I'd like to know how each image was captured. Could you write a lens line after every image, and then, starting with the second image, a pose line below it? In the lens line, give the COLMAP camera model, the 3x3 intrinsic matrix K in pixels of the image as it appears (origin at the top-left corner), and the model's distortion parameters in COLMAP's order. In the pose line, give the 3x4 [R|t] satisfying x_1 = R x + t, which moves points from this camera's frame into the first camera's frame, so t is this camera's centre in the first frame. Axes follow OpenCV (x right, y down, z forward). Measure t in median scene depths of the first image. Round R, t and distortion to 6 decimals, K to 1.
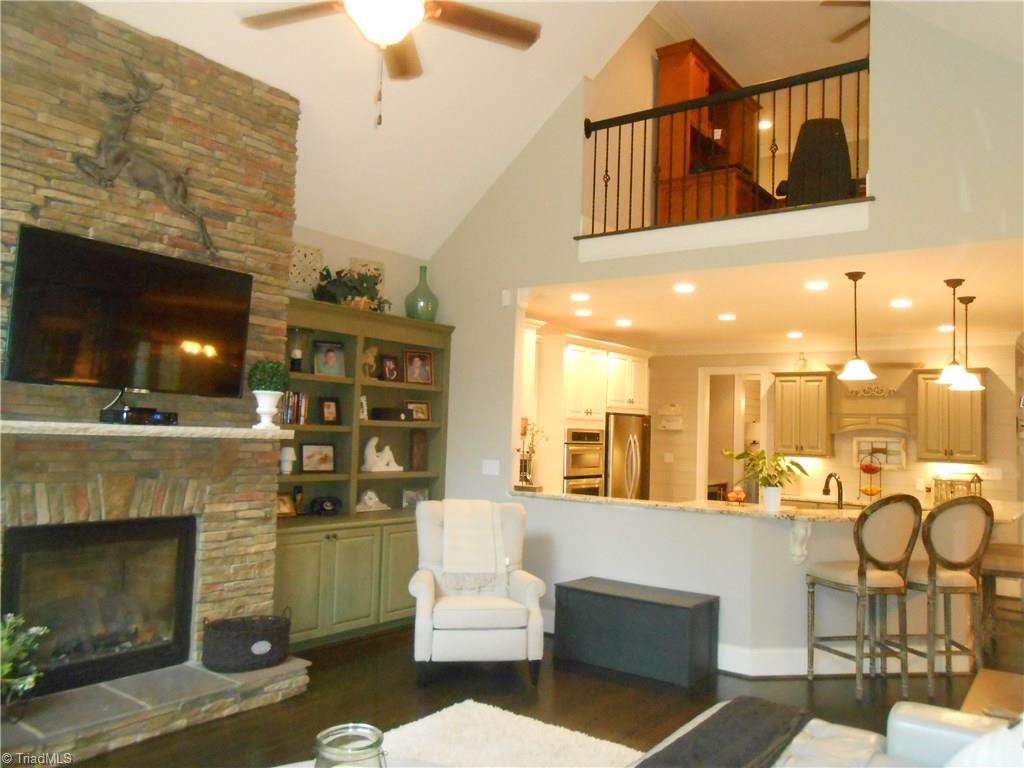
lens RADIAL K [[800.7, 0, 519.5], [0, 800.7, 382.5], [0, 0, 1]] dist [-0.034212, 0.045830]
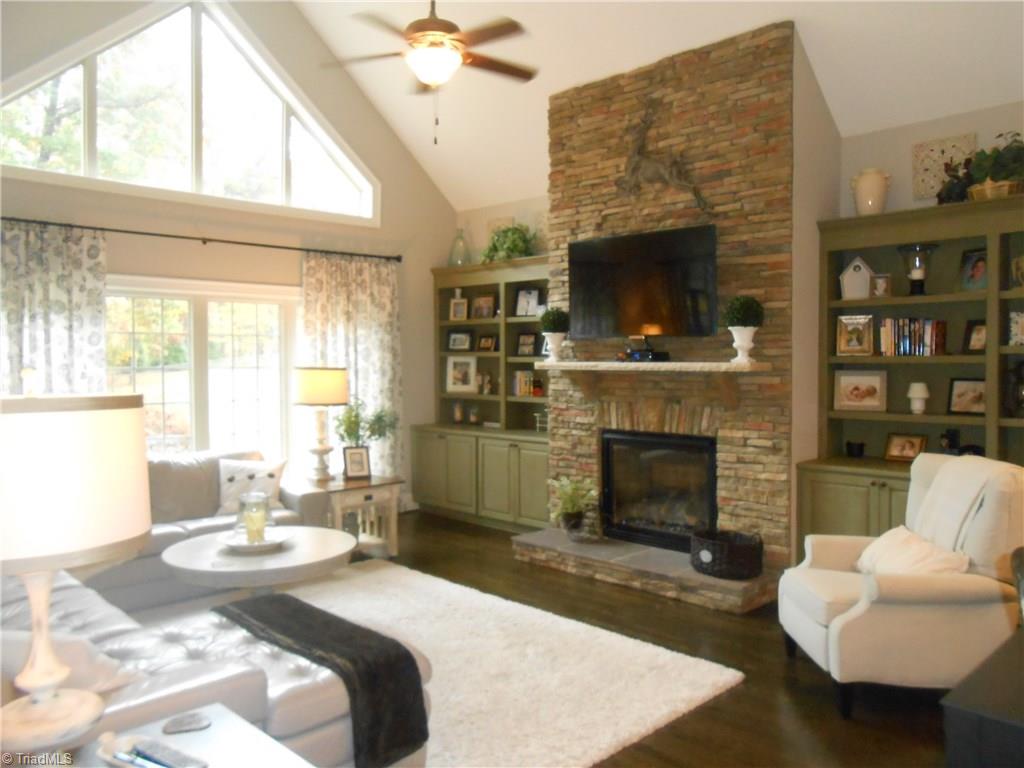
lens RADIAL K [[800.7, 0, 513.6], [0, 800.7, 376.4], [0, 0, 1]] dist [-0.034212, 0.045830]
pose [[-0.154528, -0.006144, -0.987969, 0.683427], [0.064845, 0.997761, -0.016347, 0.064505], [0.985858, -0.066591, -0.153783, 0.752285]]
